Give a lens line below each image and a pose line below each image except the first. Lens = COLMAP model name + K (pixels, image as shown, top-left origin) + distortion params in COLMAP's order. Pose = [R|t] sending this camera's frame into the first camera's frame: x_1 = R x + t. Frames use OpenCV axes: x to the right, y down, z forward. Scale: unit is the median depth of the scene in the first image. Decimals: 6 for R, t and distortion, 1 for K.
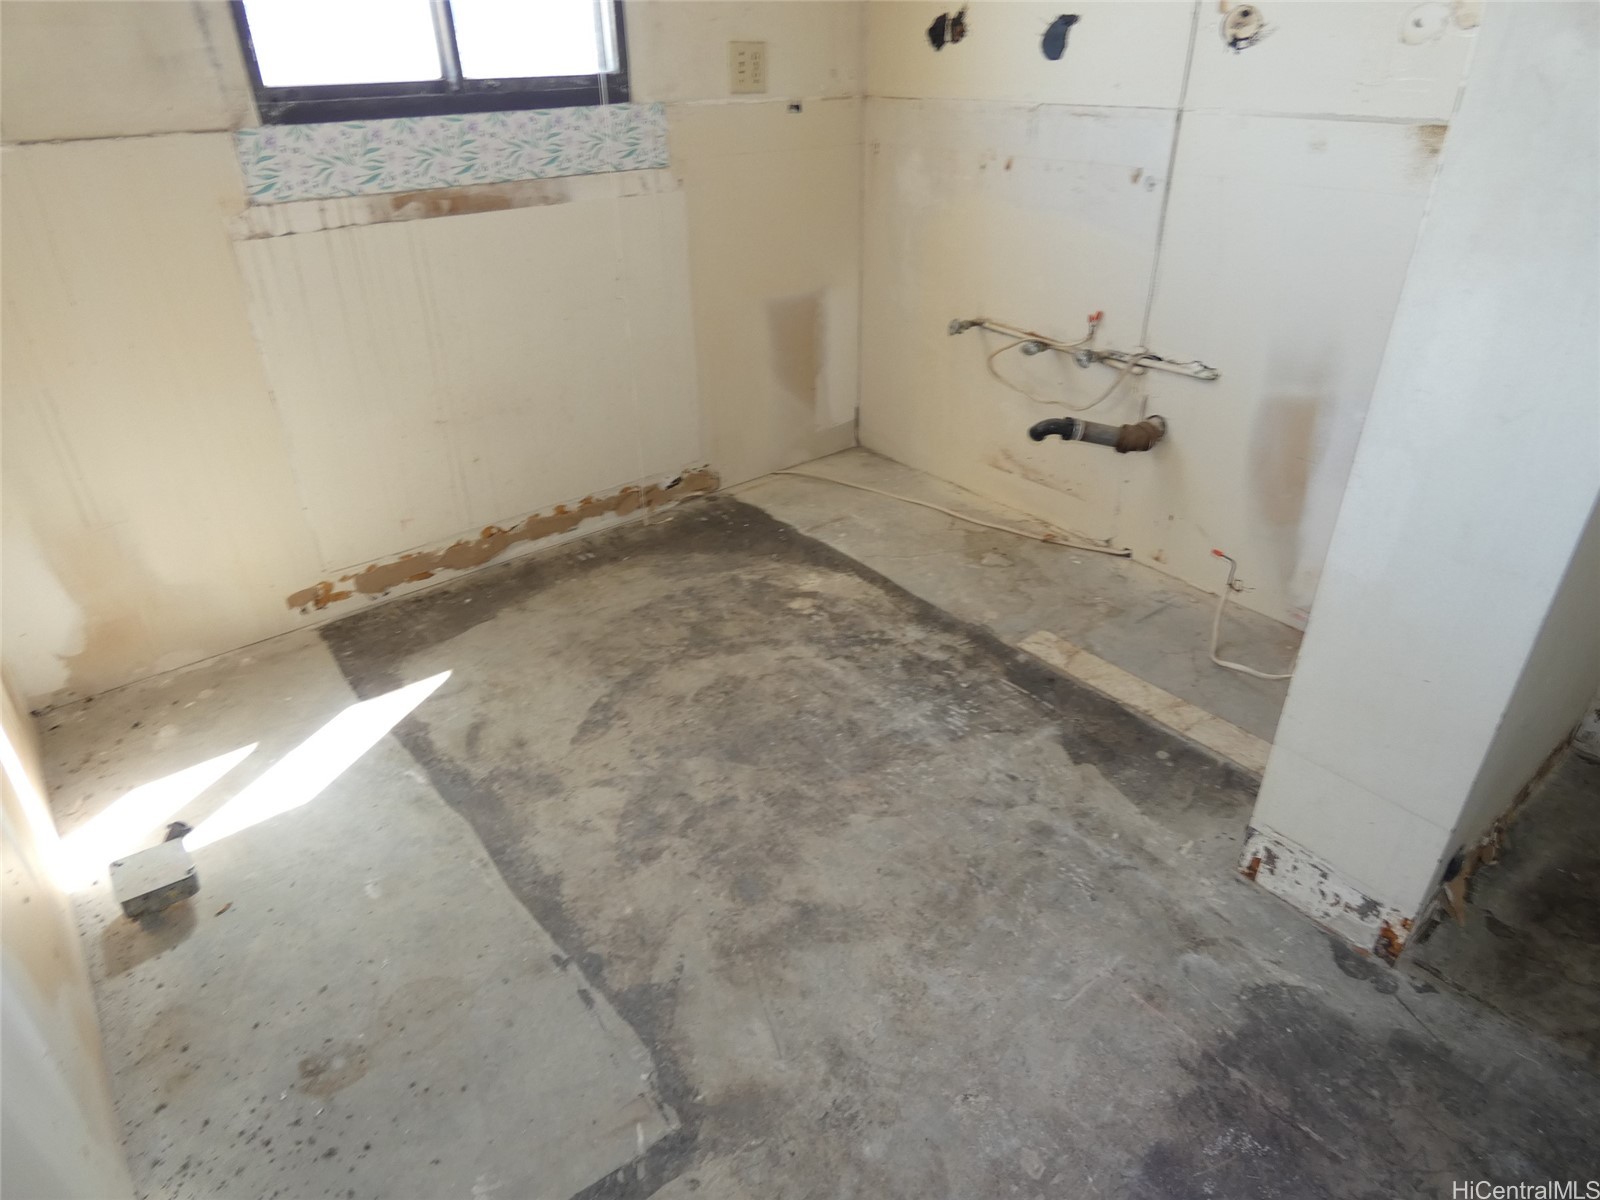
lens RADIAL K [[986.5, 0, 892.3], [0, 986.5, 597.7], [0, 0, 1]] dist [0.000380, 0.004321]
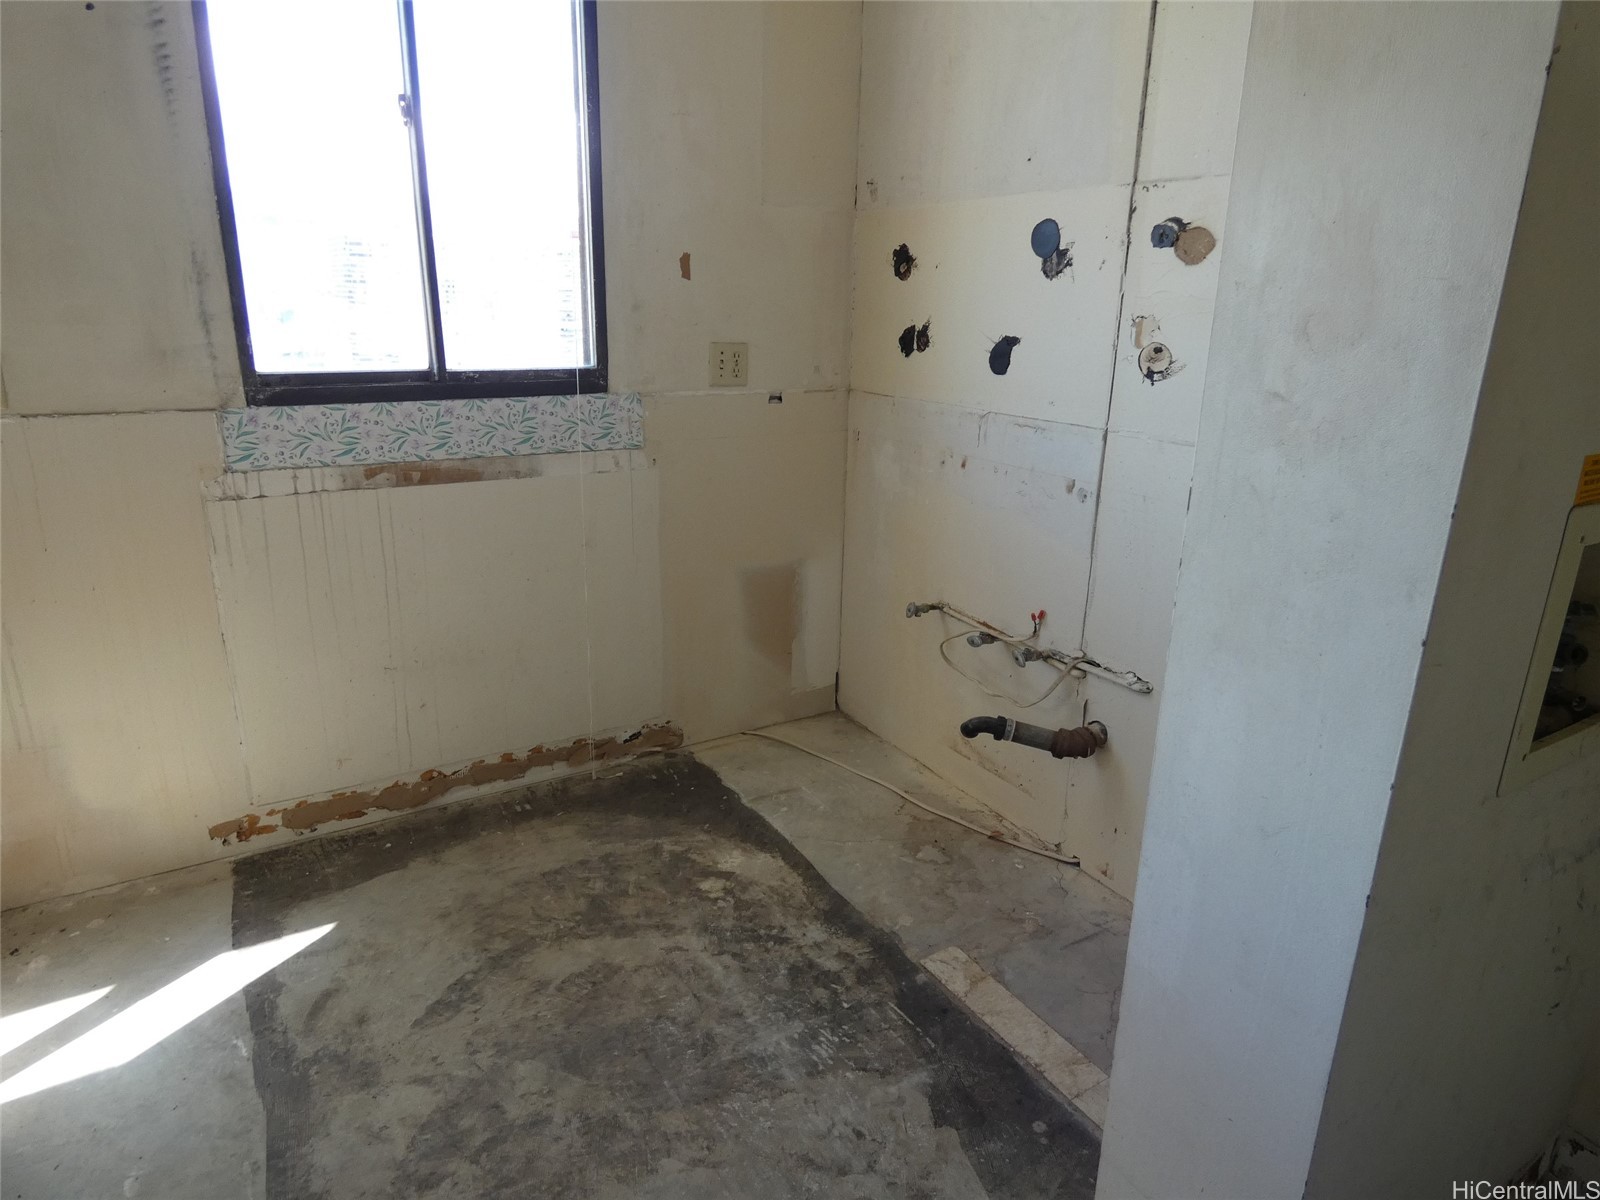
lens RADIAL K [[986.5, 0, 892.3], [0, 986.5, 597.7], [0, 0, 1]] dist [0.000380, 0.004321]
pose [[0.989918, 0.072364, -0.121763, 0.186885], [-0.097446, 0.971811, -0.214682, -0.080632], [0.102795, 0.224383, 0.969064, 0.035583]]
